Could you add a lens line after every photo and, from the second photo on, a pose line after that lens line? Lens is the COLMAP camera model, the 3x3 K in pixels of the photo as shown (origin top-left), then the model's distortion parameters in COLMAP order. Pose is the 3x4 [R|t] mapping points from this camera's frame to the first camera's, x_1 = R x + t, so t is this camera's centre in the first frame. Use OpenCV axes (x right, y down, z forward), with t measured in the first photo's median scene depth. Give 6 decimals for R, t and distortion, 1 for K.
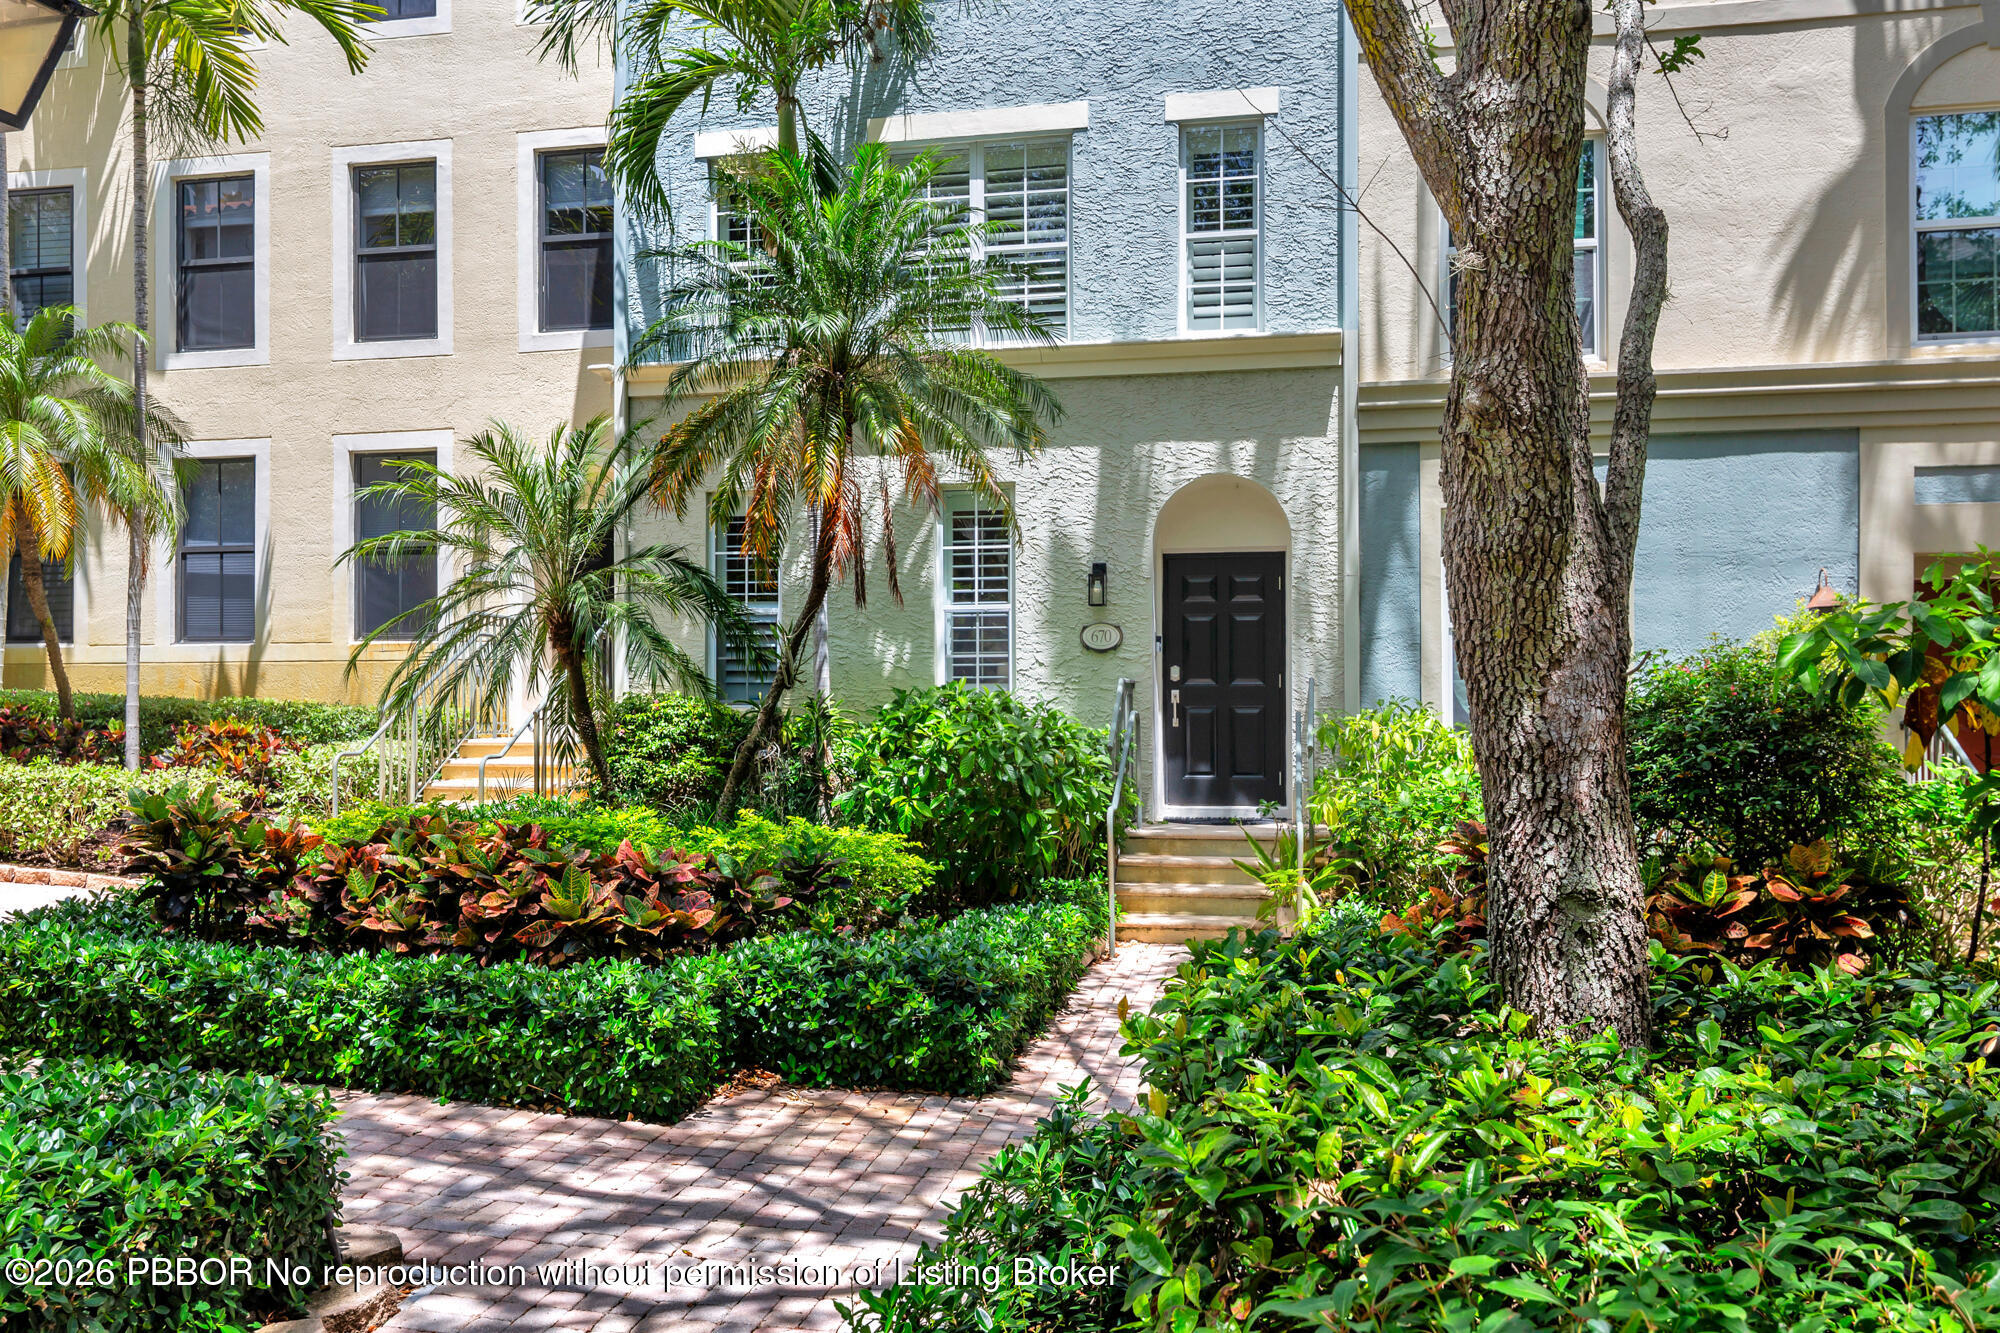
lens RADIAL K [[1532.6, 0, 1000.0], [0, 1532.6, 666.5], [0, 0, 1]] dist [-0.006307, -0.001451]
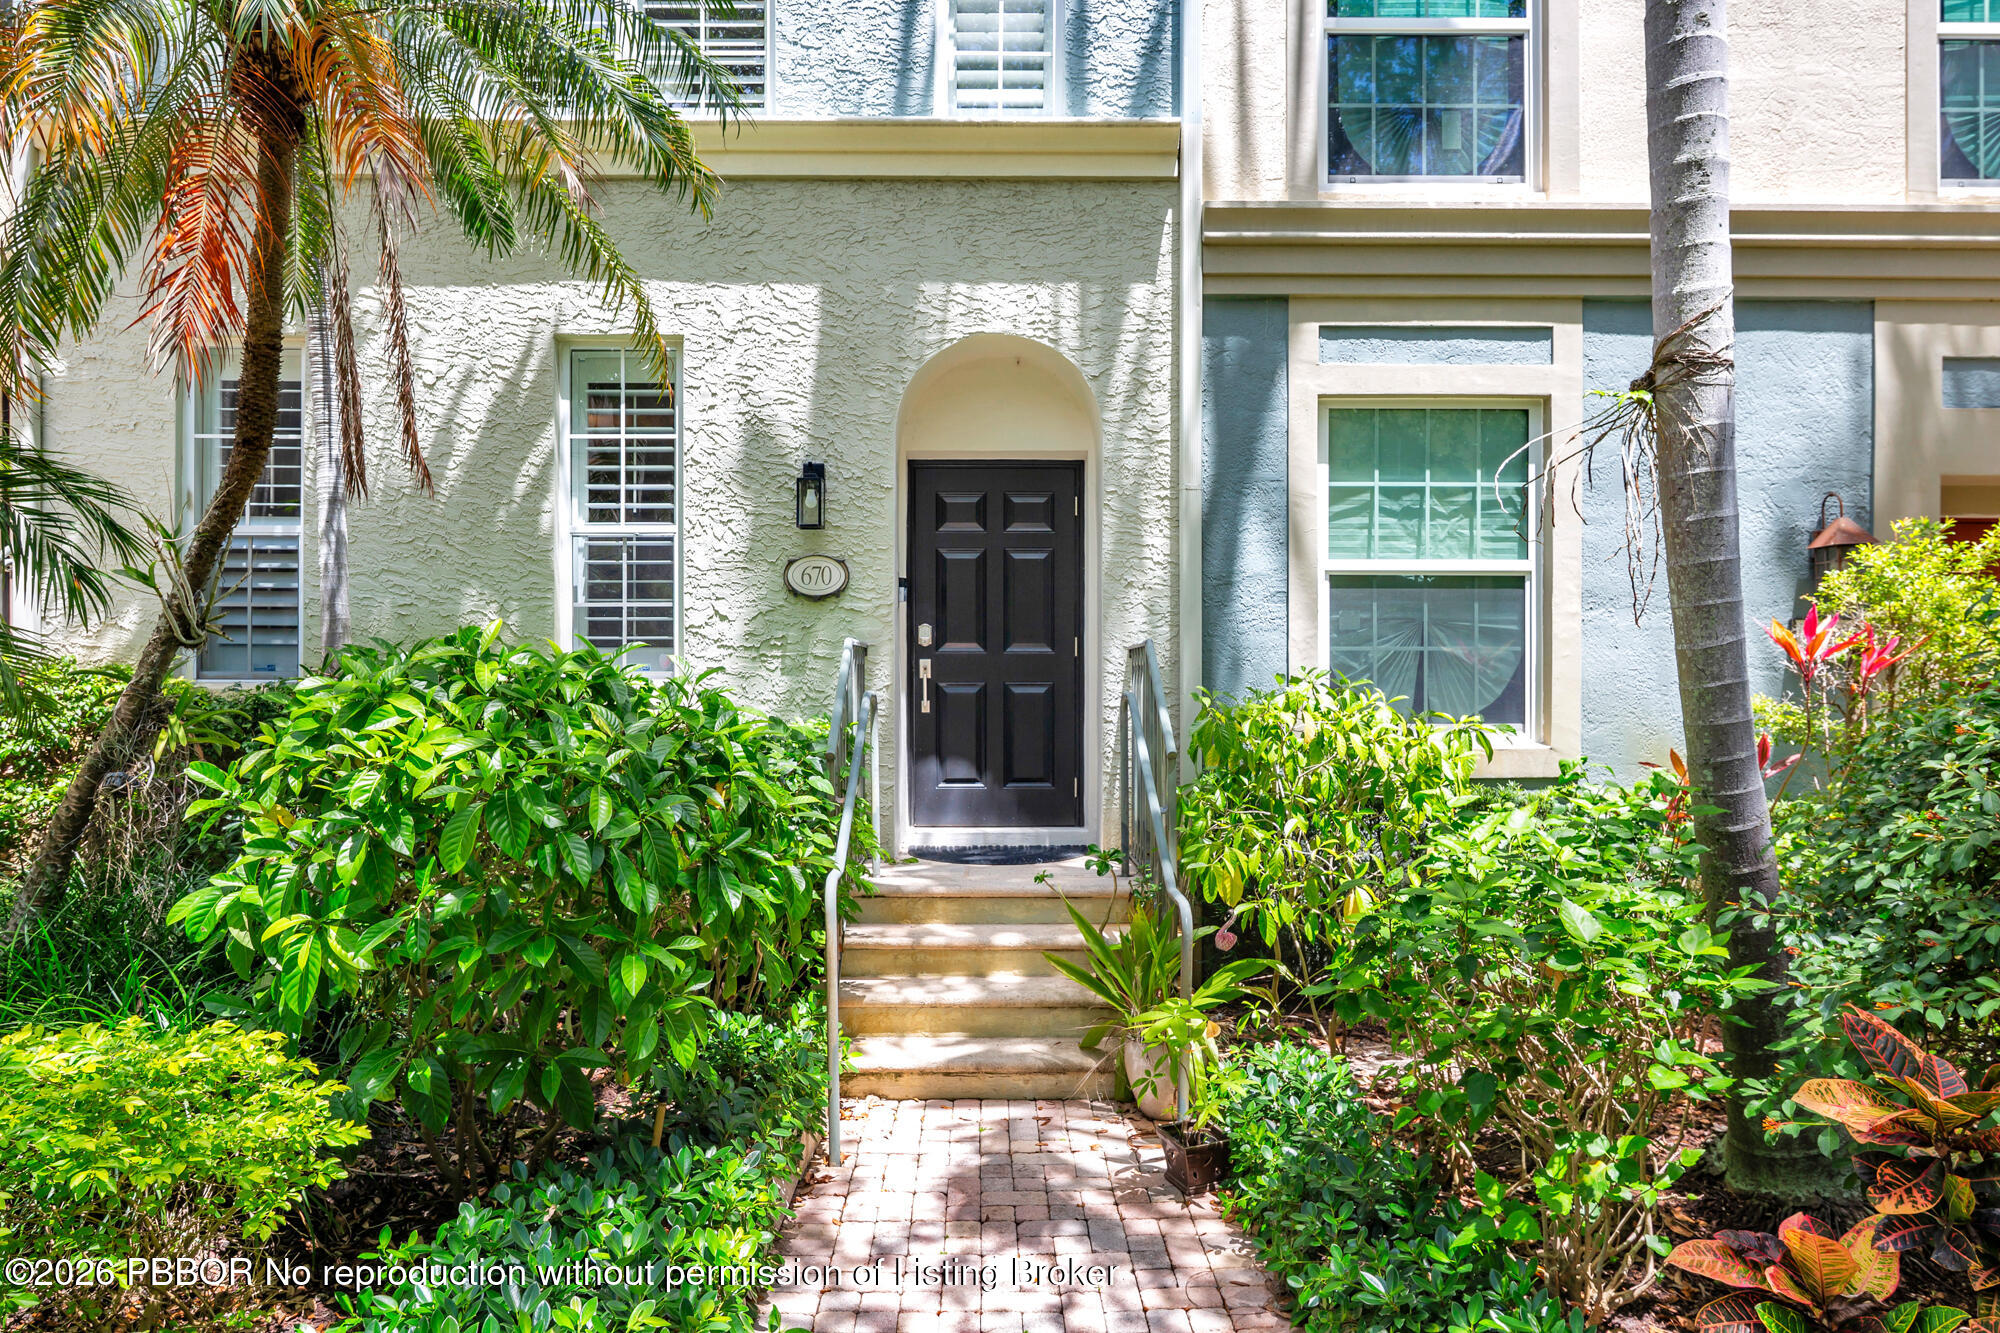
lens RADIAL K [[1239.8, 0, 999.2], [0, 1239.8, 679.0], [0, 0, 1]] dist [-0.007875, 0.000358]
pose [[0.977978, 0.001313, 0.208704, 0.032324], [-0.006560, 0.999680, 0.024450, 0.010975], [-0.208605, -0.025281, 0.977673, 0.471298]]
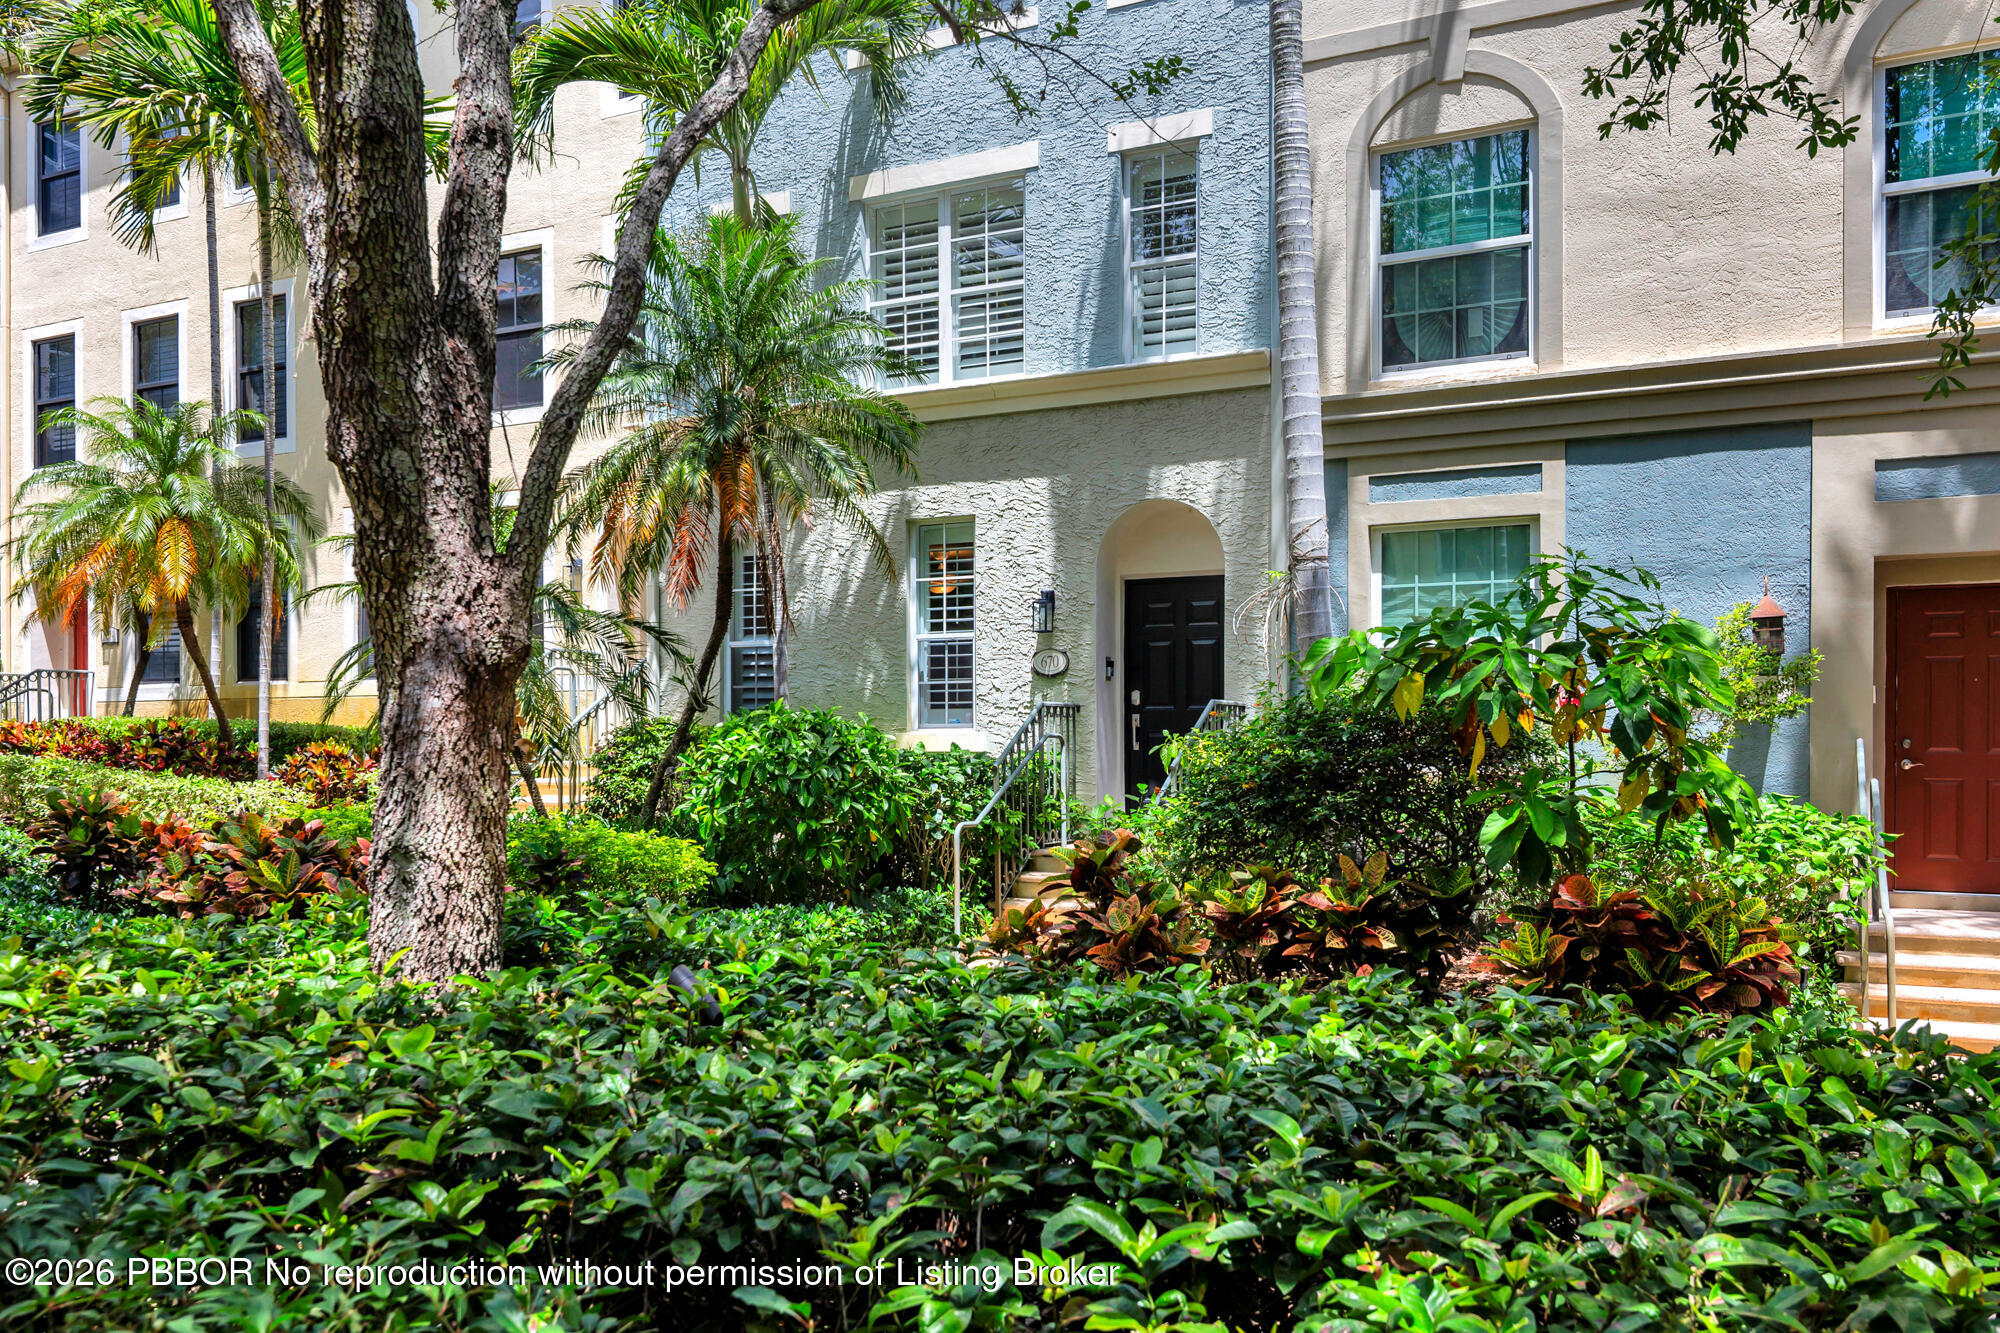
lens RADIAL K [[1556.5, 0, 995.9], [0, 1556.5, 729.8], [0, 0, 1]] dist [-0.005057, -0.000374]
pose [[0.963627, -0.001967, -0.267244, 0.315322], [0.006189, 0.999869, 0.014956, 0.010255], [0.267179, -0.016066, 0.963513, -0.019180]]
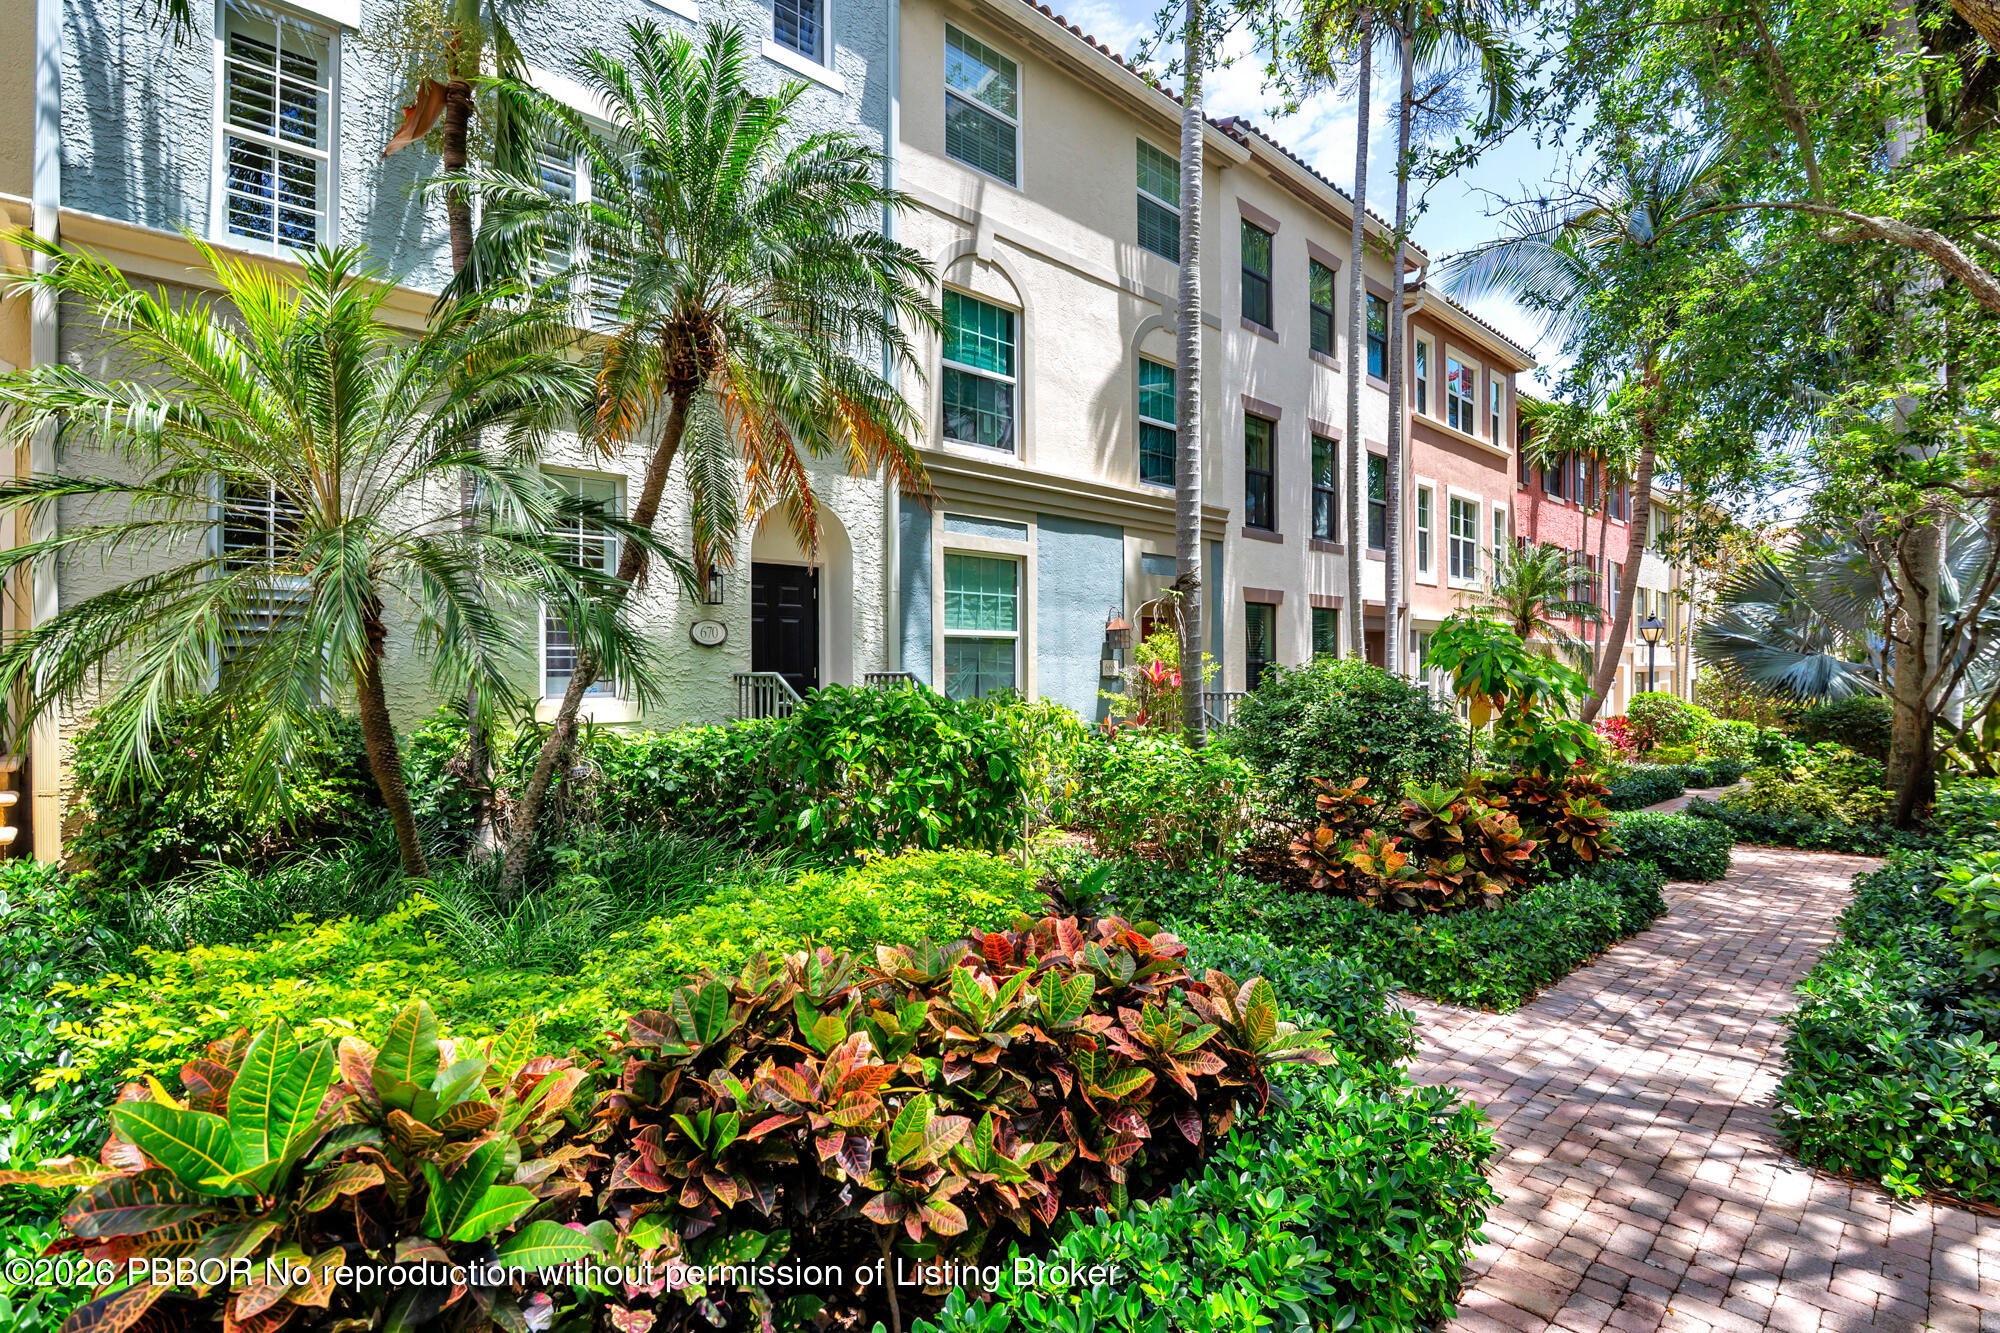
lens RADIAL K [[946.3, 0, 1000.0], [0, 946.3, 666.5], [0, 0, 1]] dist [-0.010820, 0.000084]
pose [[0.578861, 0.000910, 0.815426, -0.363279], [-0.012569, 0.999891, 0.007807, -0.003429], [-0.815329, -0.014768, 0.578809, 0.453269]]
